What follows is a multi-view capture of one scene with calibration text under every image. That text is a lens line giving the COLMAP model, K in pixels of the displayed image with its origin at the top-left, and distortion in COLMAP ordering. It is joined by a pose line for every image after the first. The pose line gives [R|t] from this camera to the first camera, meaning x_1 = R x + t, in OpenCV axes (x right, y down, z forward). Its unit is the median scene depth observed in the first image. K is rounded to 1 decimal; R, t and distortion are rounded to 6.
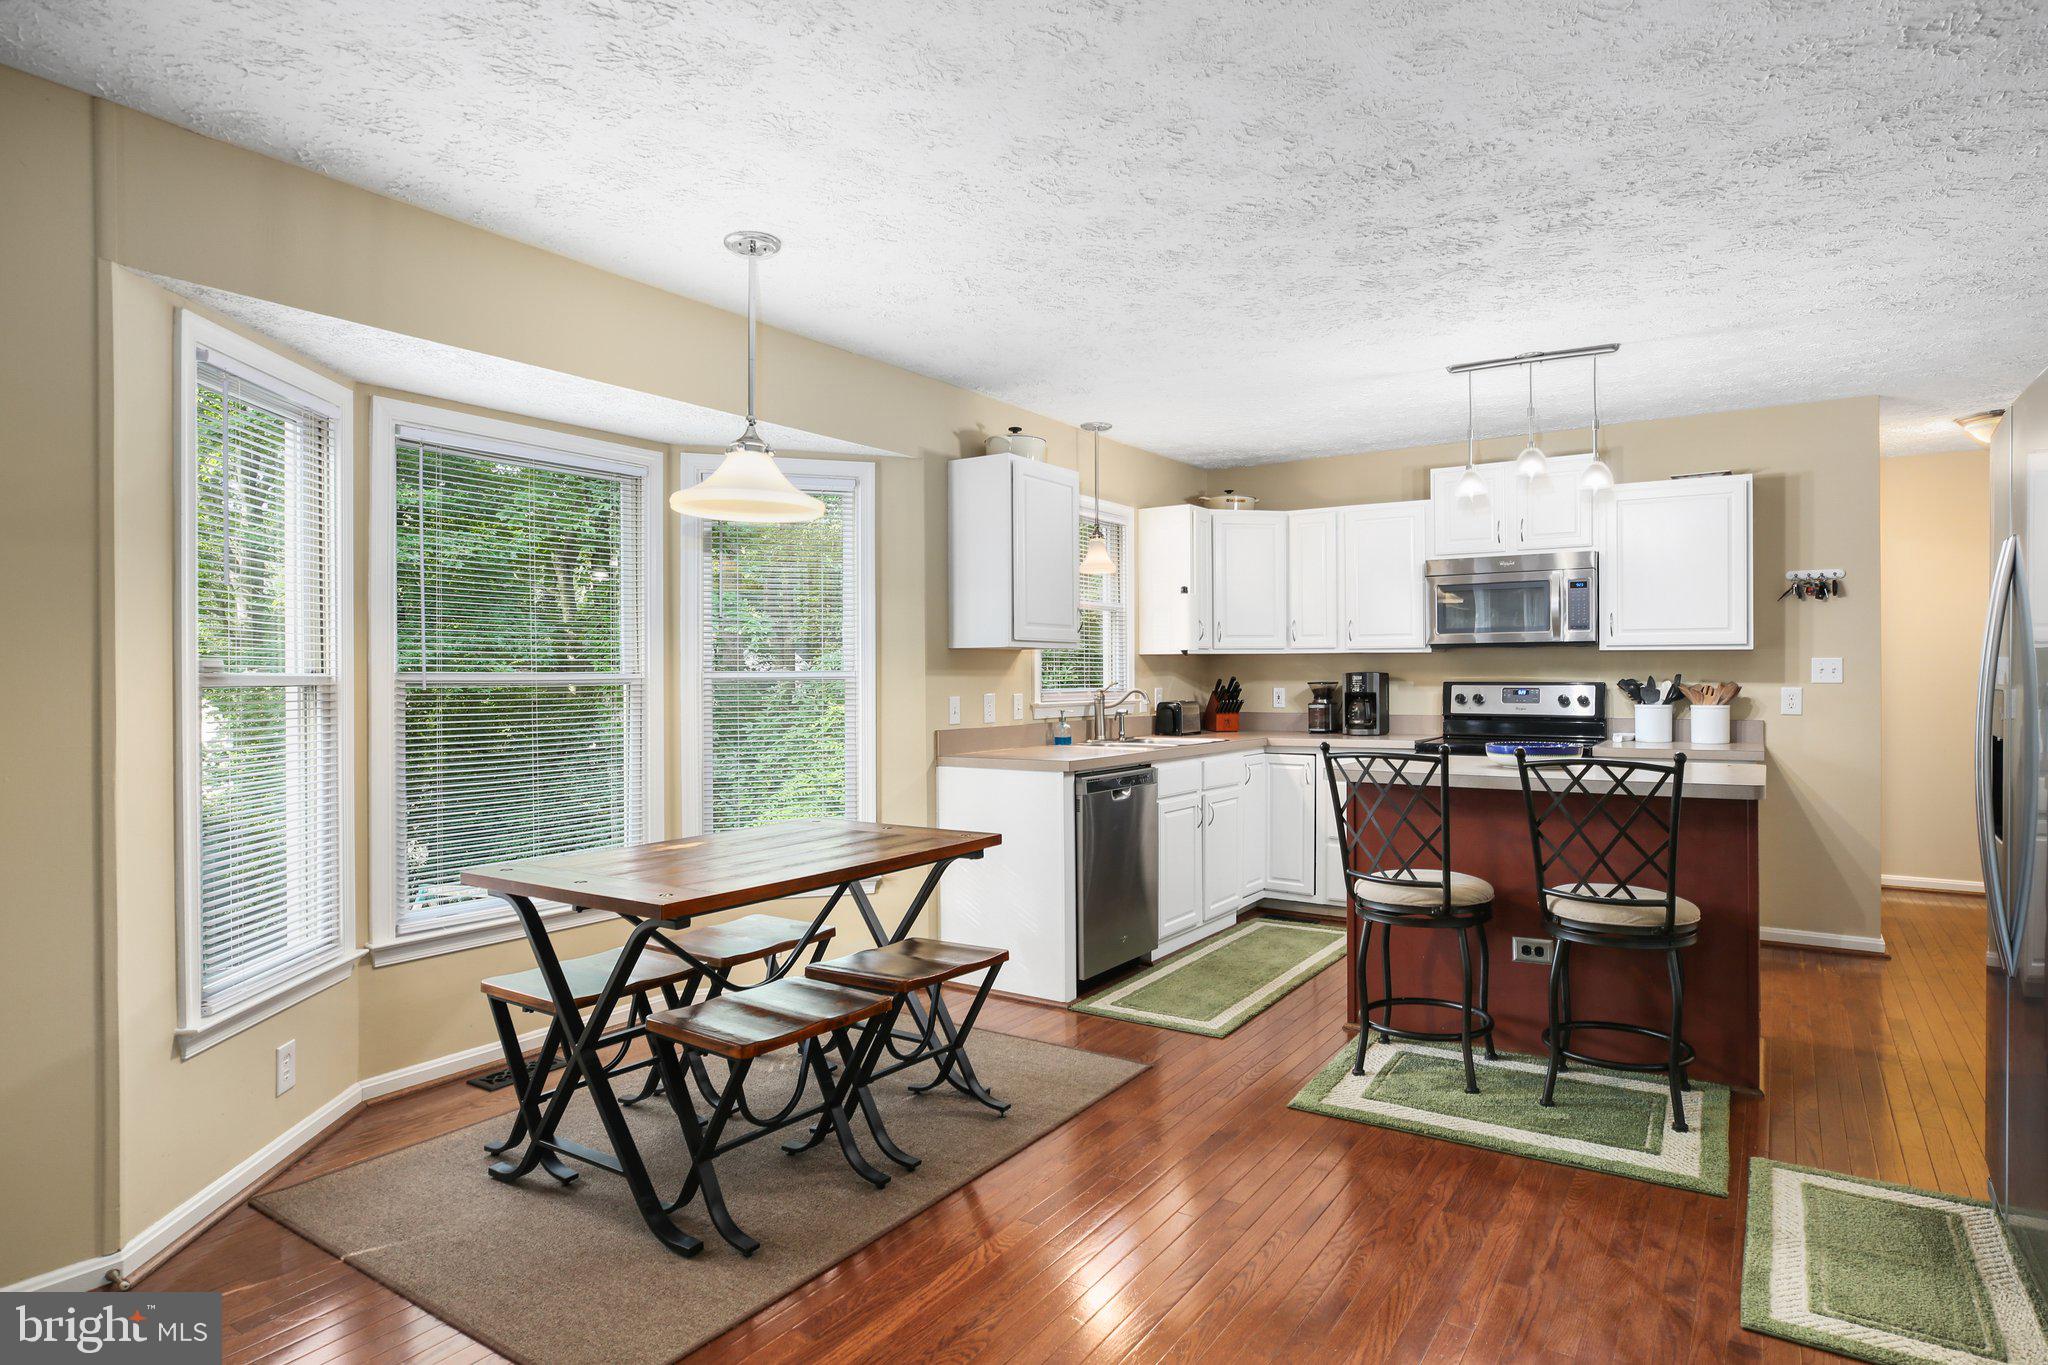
lens RADIAL K [[1123.3, 0, 1040.9], [0, 1123.3, 669.8], [0, 0, 1]] dist [-0.023542, 0.003131]
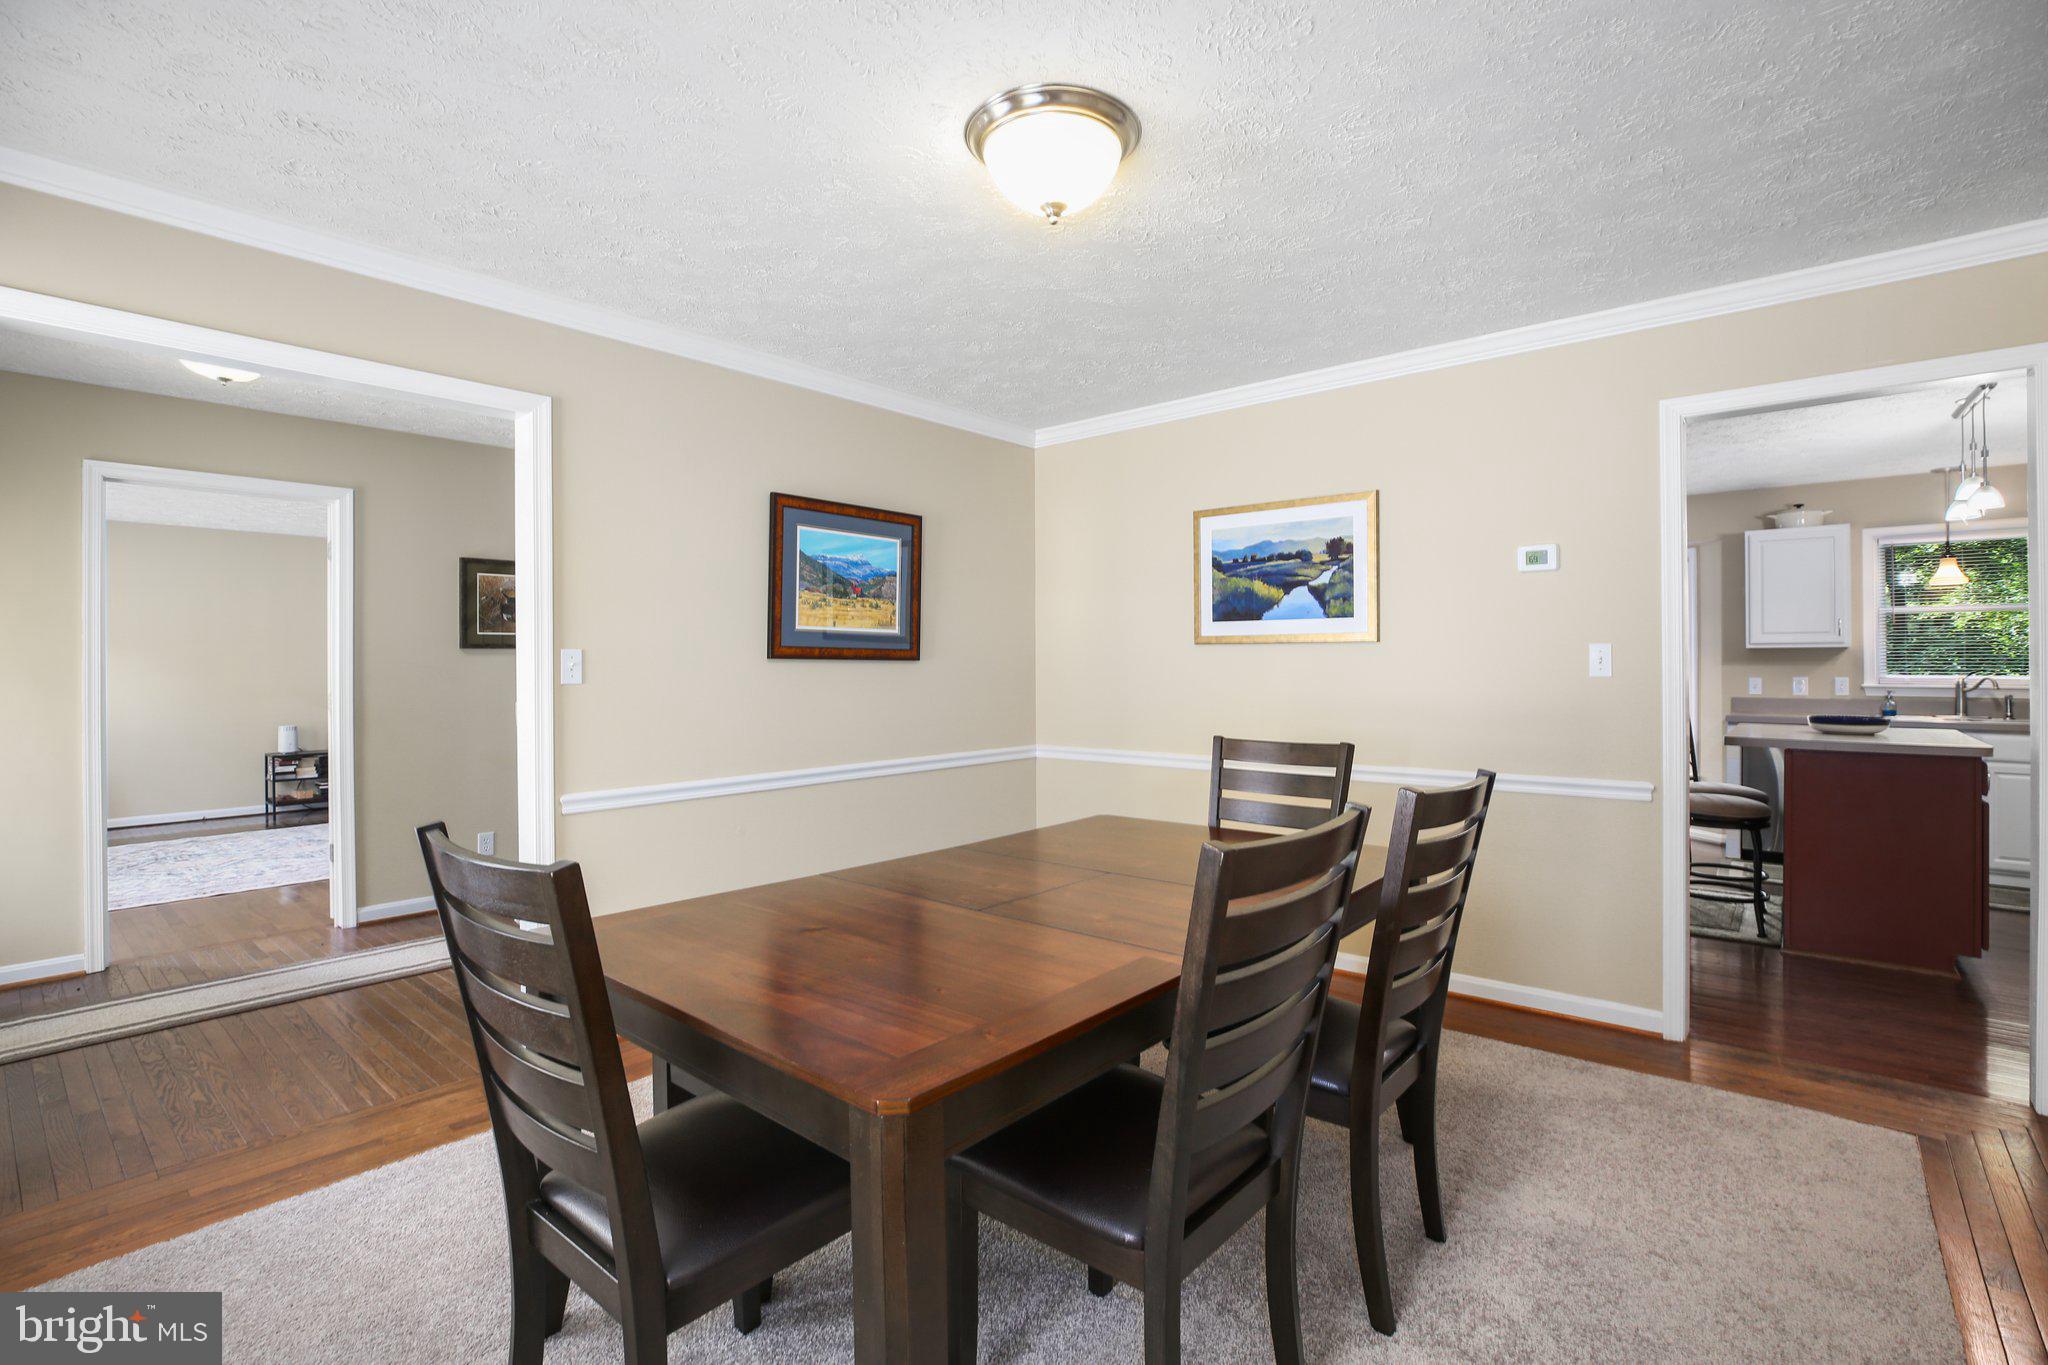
lens RADIAL K [[938.6, 0, 1016.8], [0, 938.6, 654.0], [0, 0, 1]] dist [-0.033900, 0.006145]
pose [[-0.129269, -0.005271, -0.991596, 1.192664], [0.004610, 0.999972, -0.005916, -0.007079], [0.991599, -0.005336, -0.129241, 0.088571]]
